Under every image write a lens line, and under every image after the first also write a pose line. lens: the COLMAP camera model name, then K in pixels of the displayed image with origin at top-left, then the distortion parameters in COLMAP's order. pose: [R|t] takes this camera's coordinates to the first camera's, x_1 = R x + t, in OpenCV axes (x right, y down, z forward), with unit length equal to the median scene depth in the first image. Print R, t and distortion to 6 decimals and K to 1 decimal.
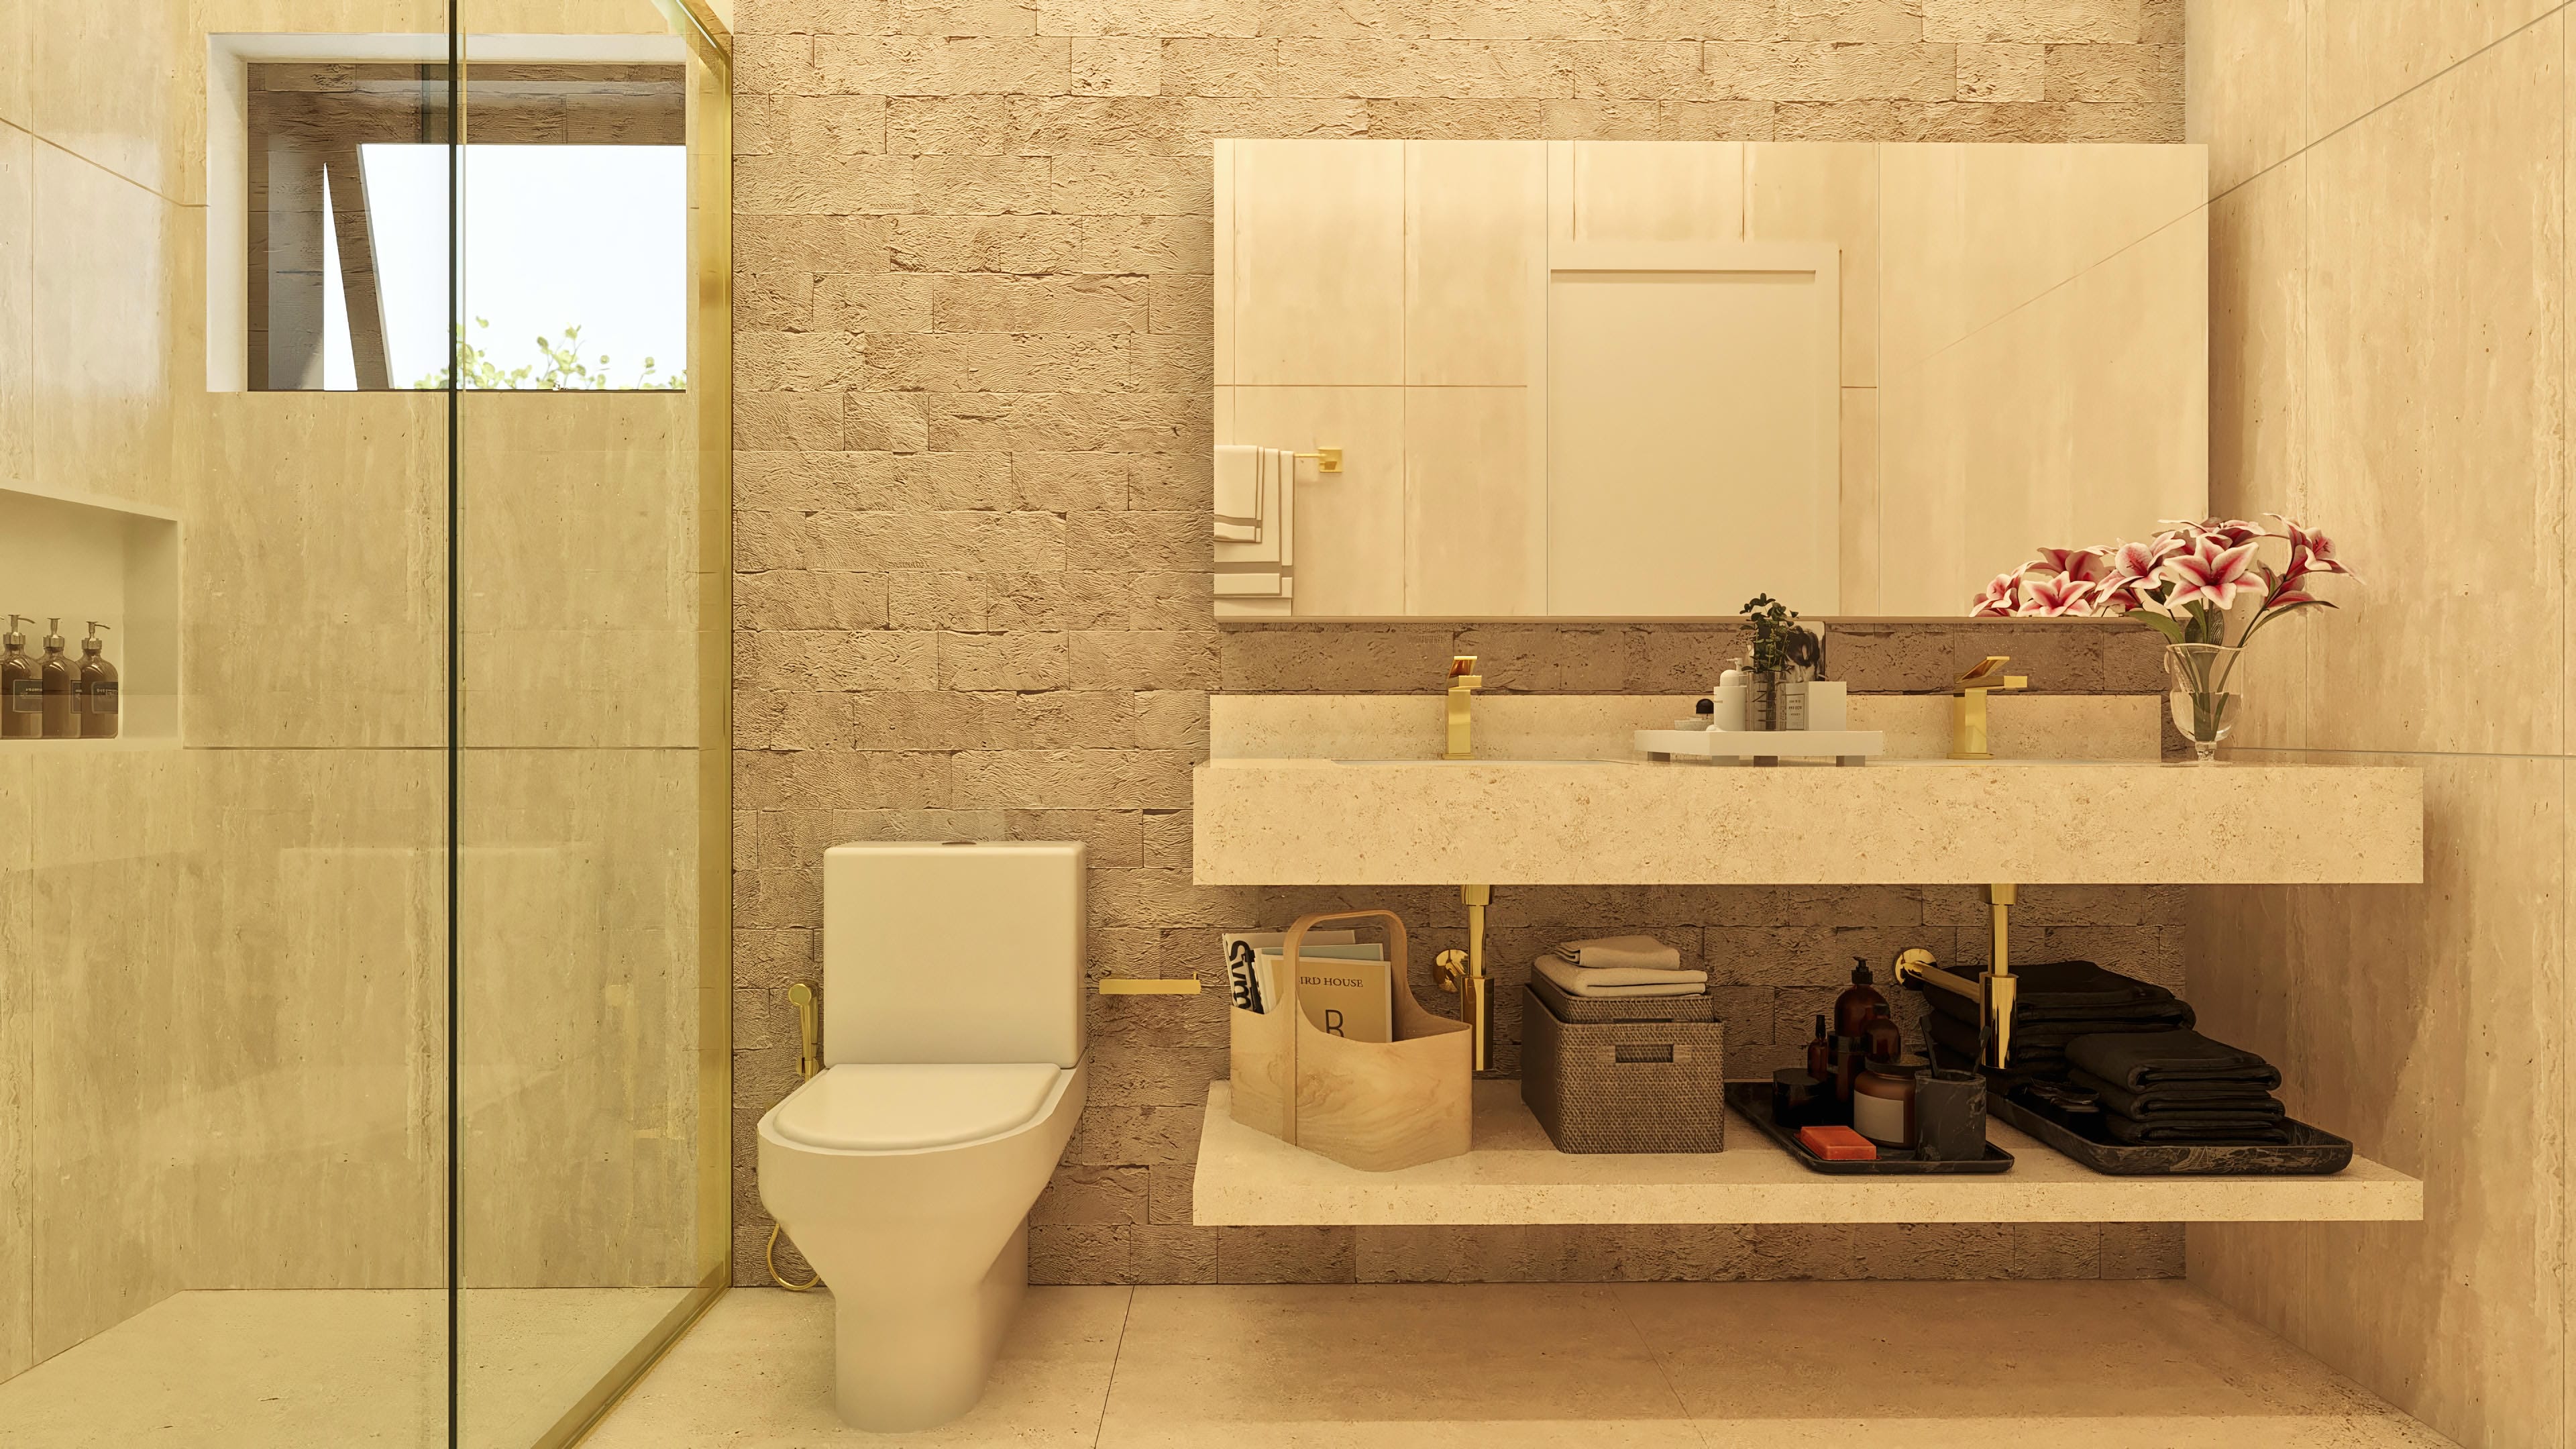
lens RADIAL K [[1423.7, 0, 1289.5], [0, 1423.7, 724.0], [0, 0, 1]] dist [0.002456, 0.000527]
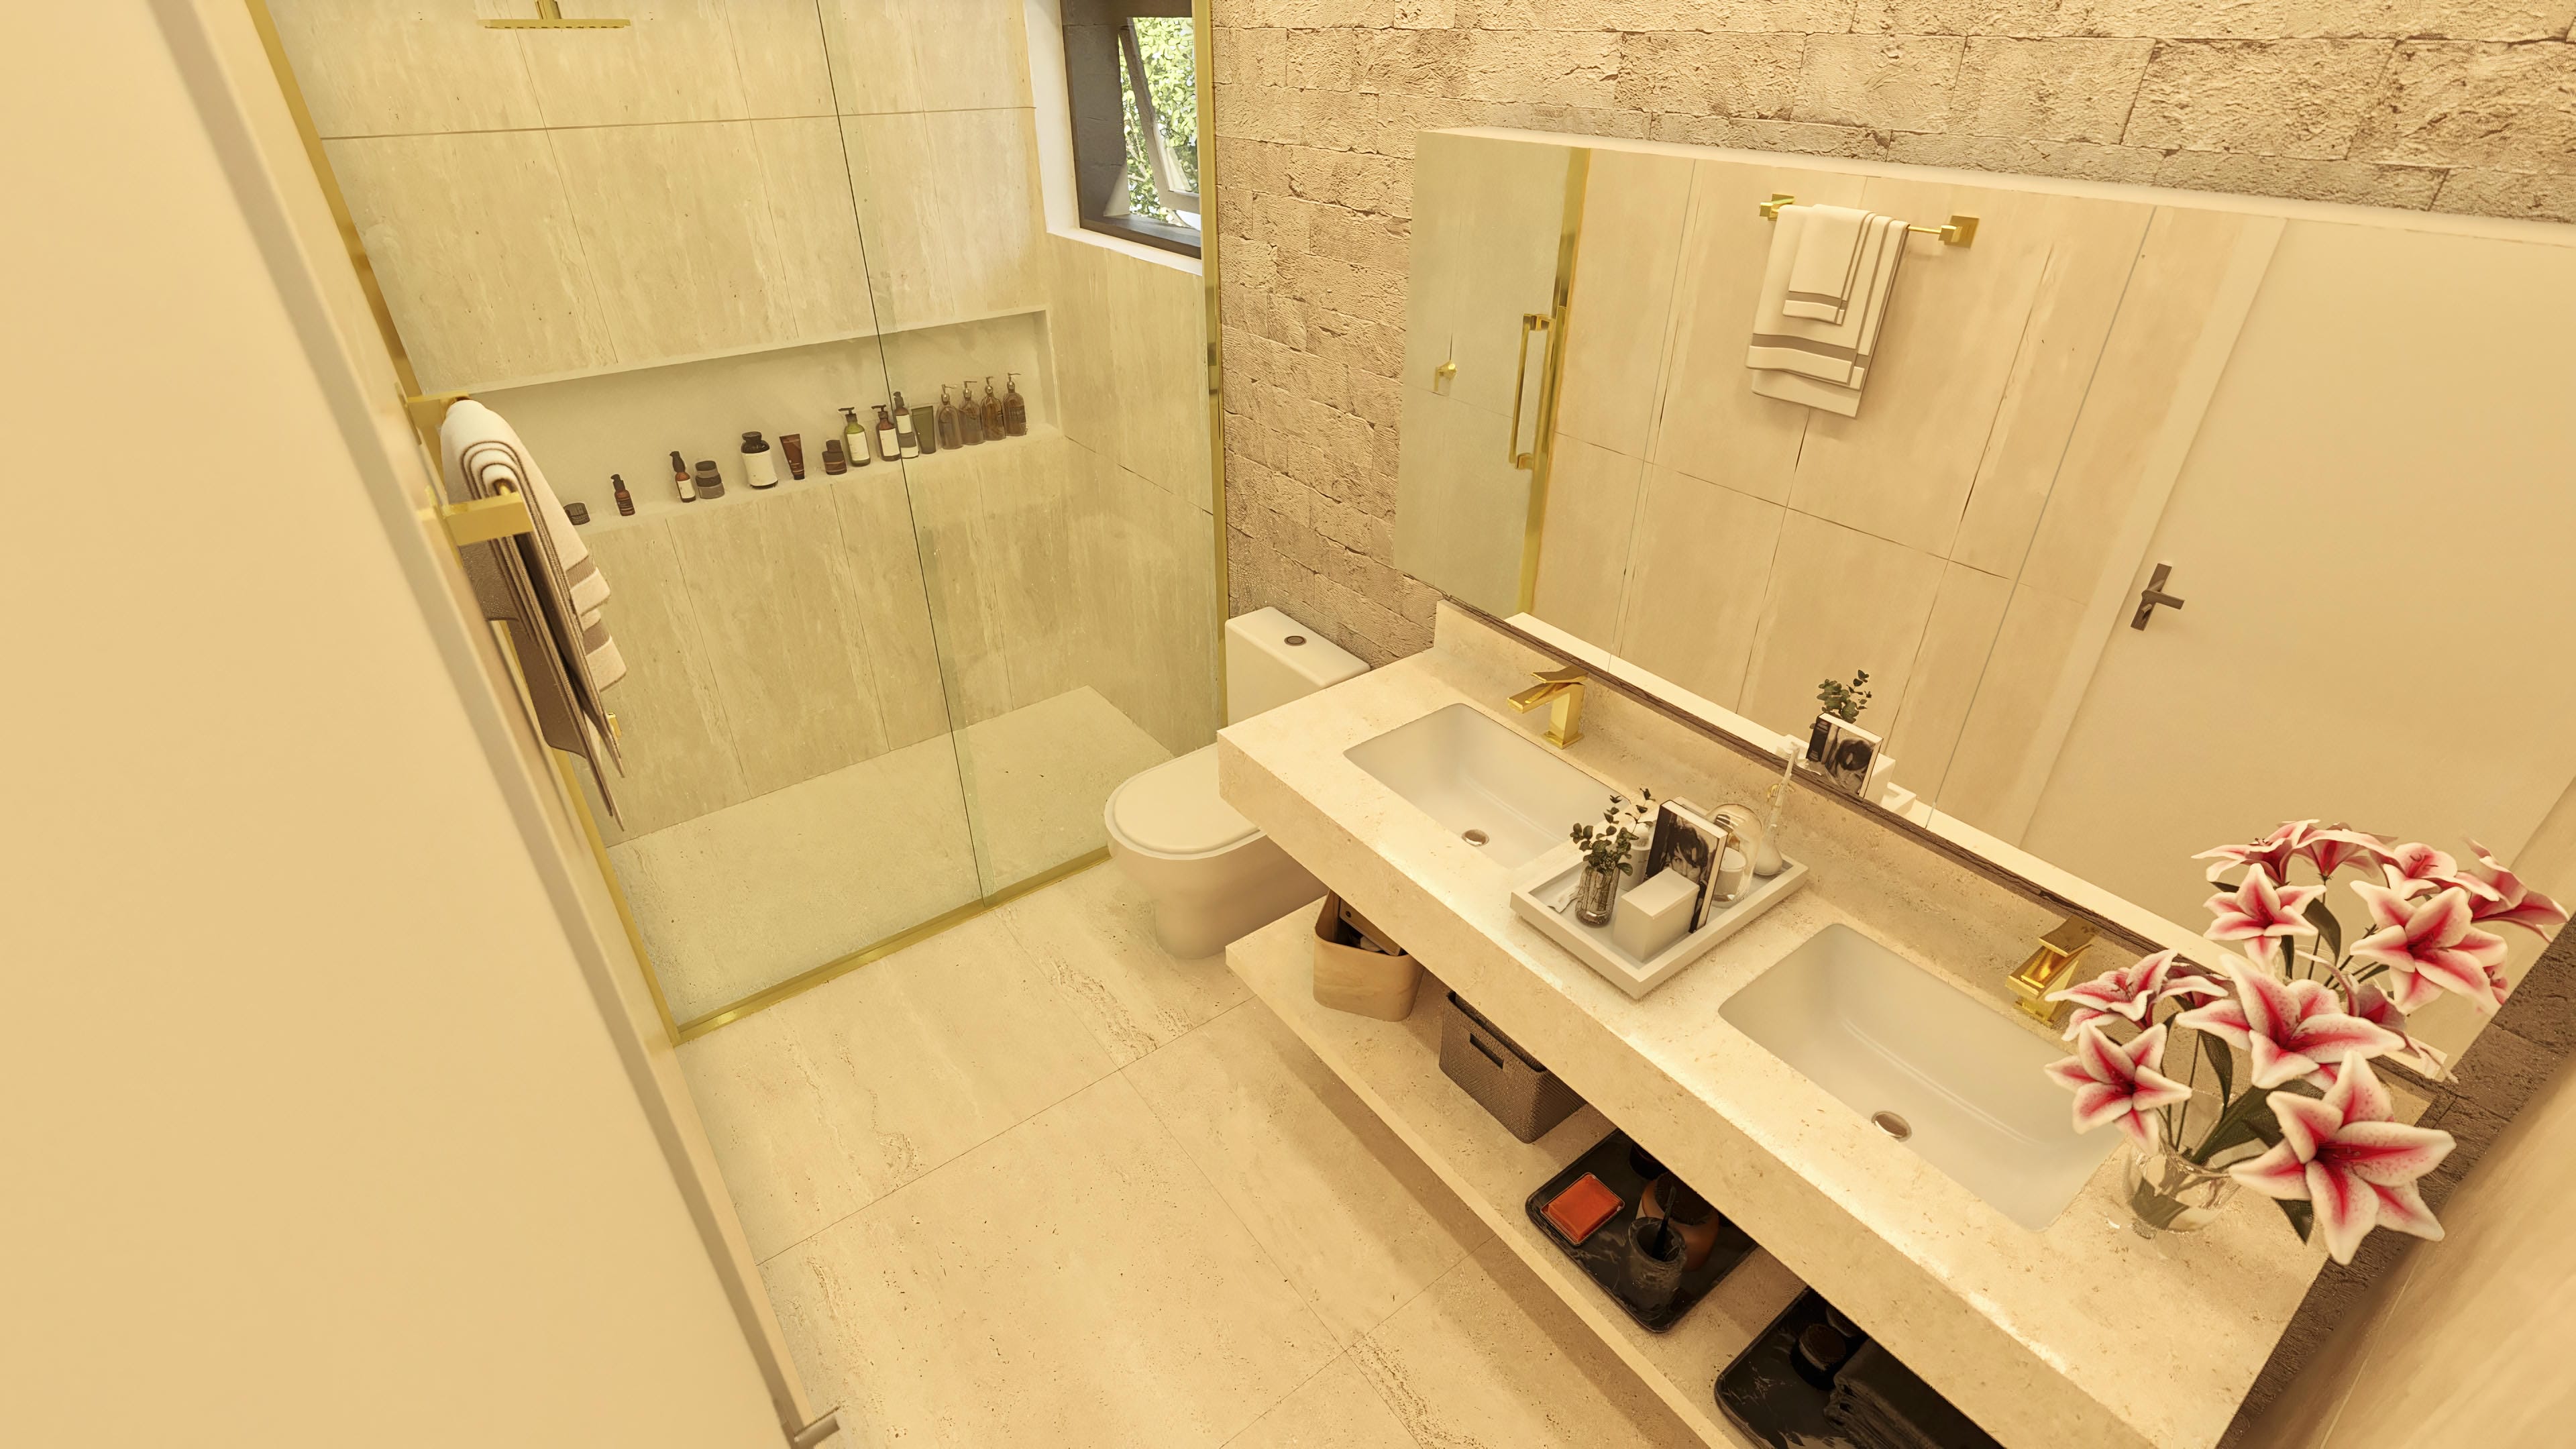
lens RADIAL K [[1131.4, 0, 1291.3], [0, 1131.4, 722.9], [0, 0, 1]] dist [0.000299, 0.000133]
pose [[0.595900, 0.424515, -0.681682, 0.578486], [-0.003916, 0.850383, 0.526150, -0.444001], [0.803049, -0.310864, 0.508406, 0.363840]]
